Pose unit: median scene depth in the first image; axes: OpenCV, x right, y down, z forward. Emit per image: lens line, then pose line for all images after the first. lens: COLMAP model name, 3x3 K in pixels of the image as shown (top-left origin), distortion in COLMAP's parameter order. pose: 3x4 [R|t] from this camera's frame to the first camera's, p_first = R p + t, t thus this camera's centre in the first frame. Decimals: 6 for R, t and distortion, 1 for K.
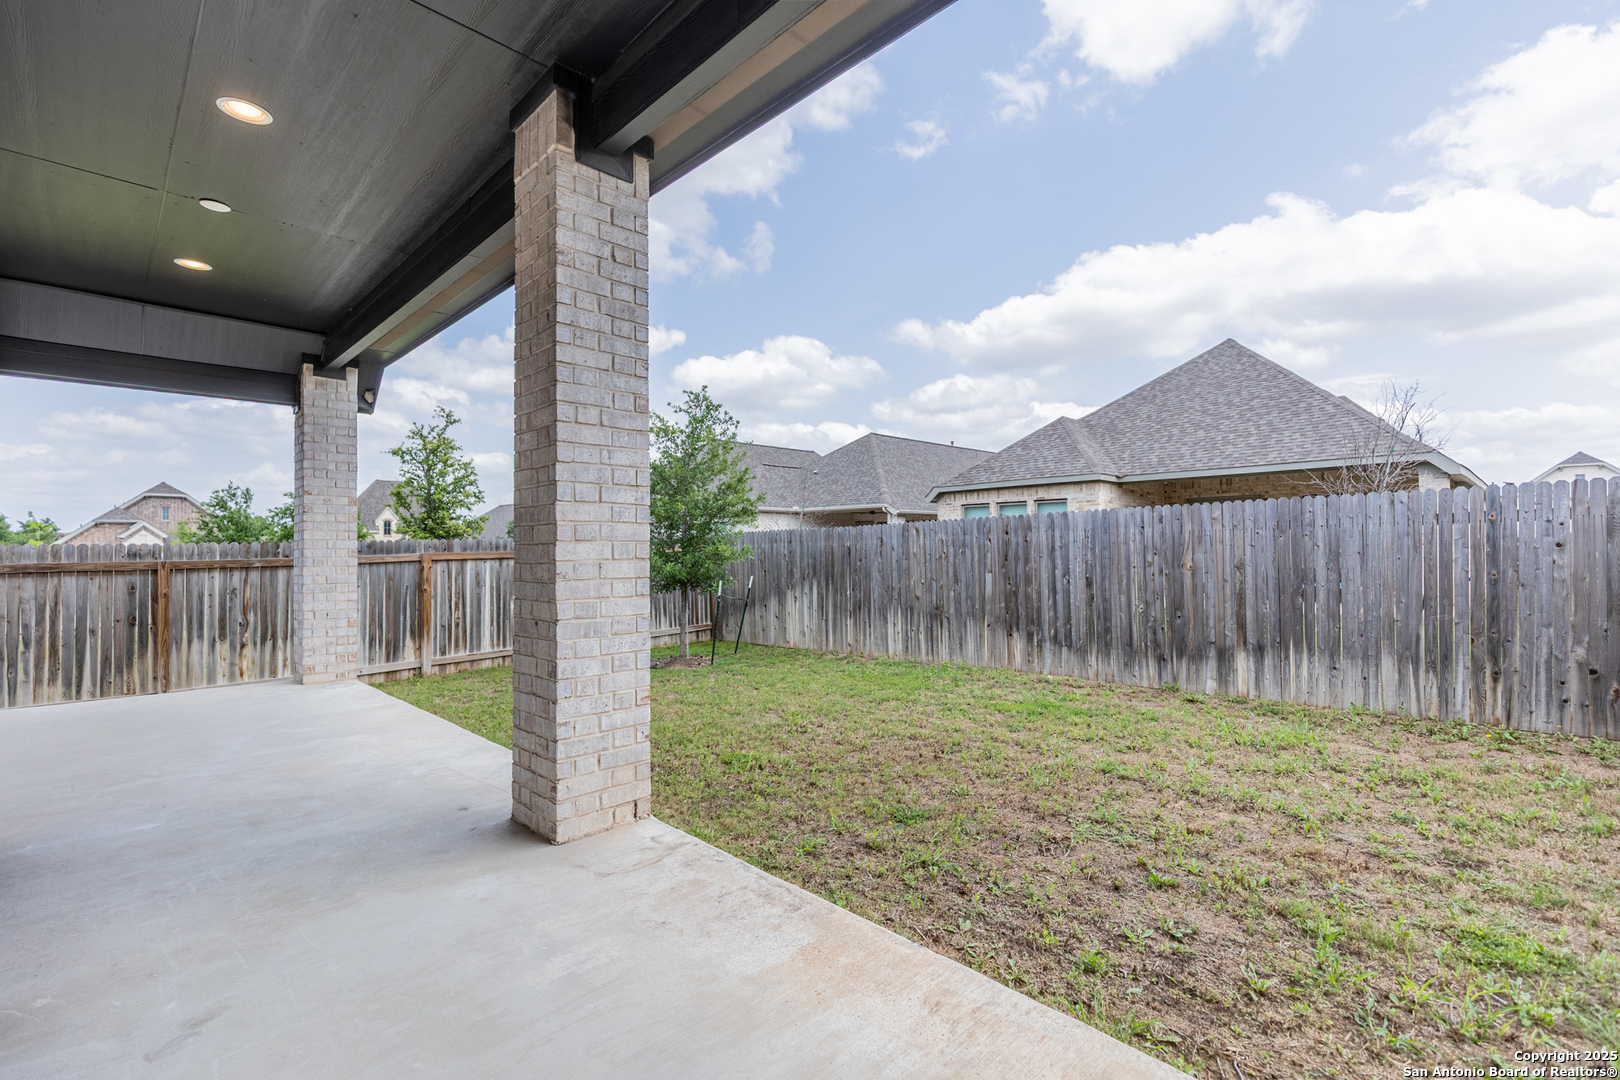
lens RADIAL K [[734.6, 0, 811.4], [0, 734.6, 537.1], [0, 0, 1]] dist [0.004786, 0.000389]
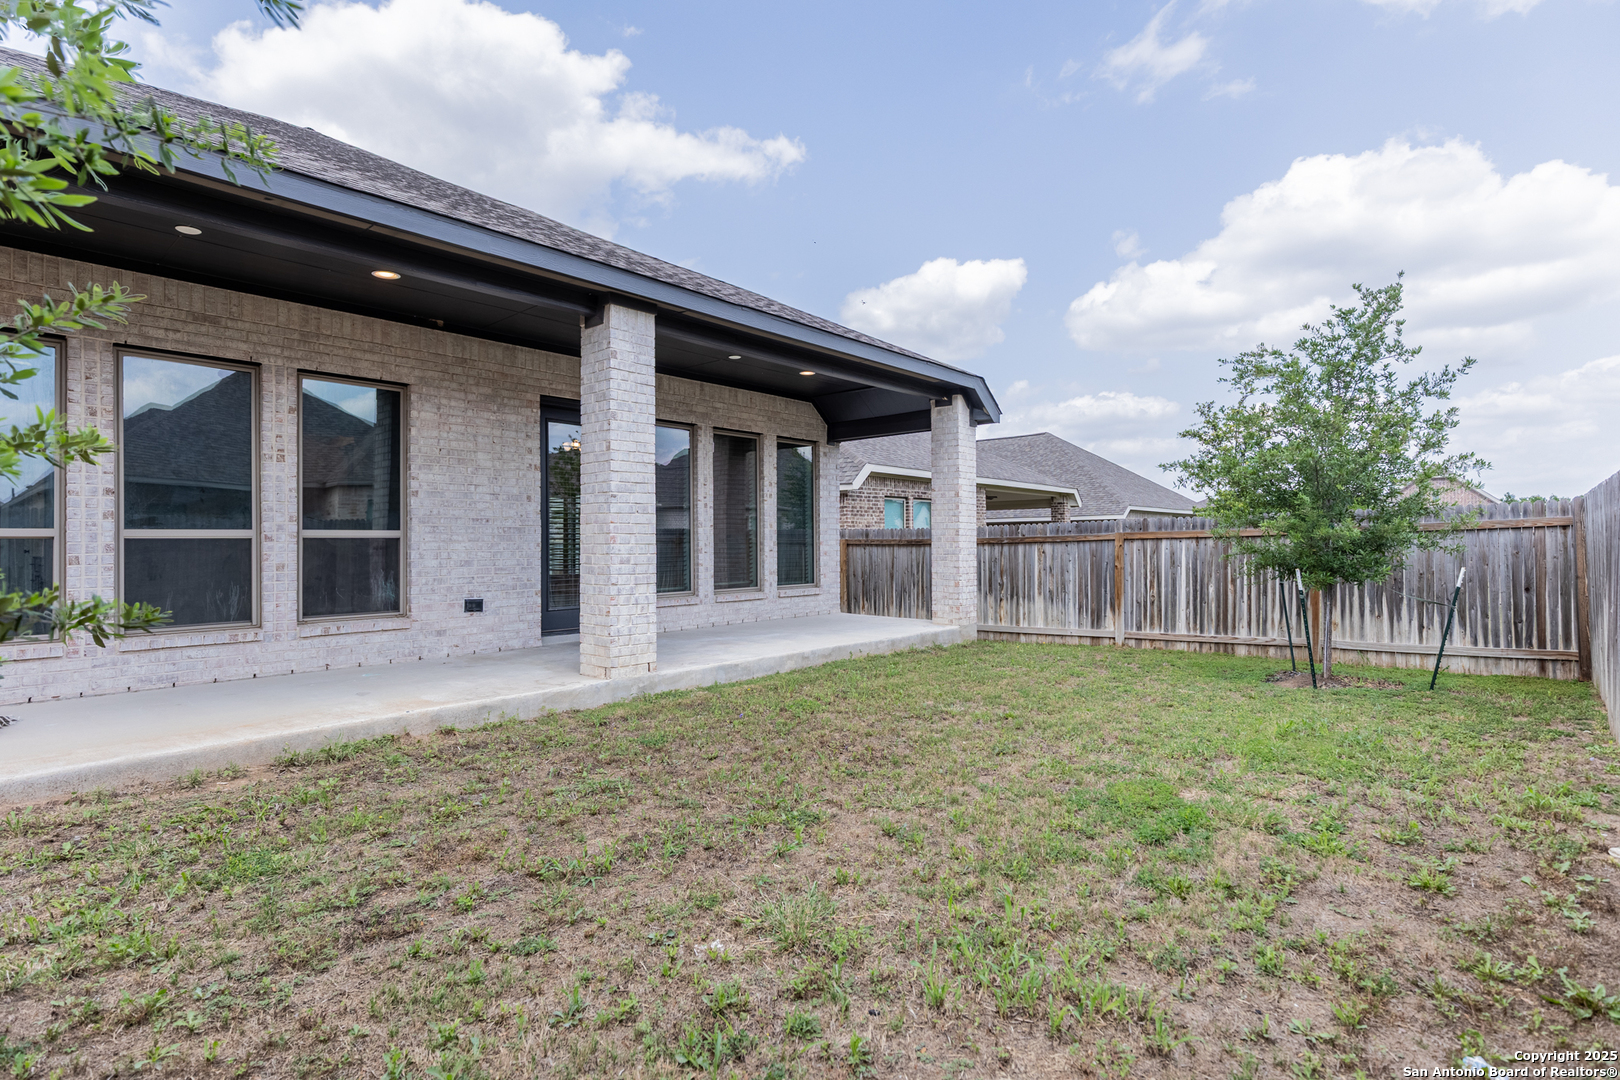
lens RADIAL K [[795.9, 0, 811.4], [0, 795.9, 538.2], [0, 0, 1]] dist [-0.000777, 0.000087]
pose [[0.080028, 0.009215, -0.996750, 0.576120], [0.025952, 0.999599, 0.011325, 0.005539], [0.996455, -0.026774, 0.079756, 0.445467]]
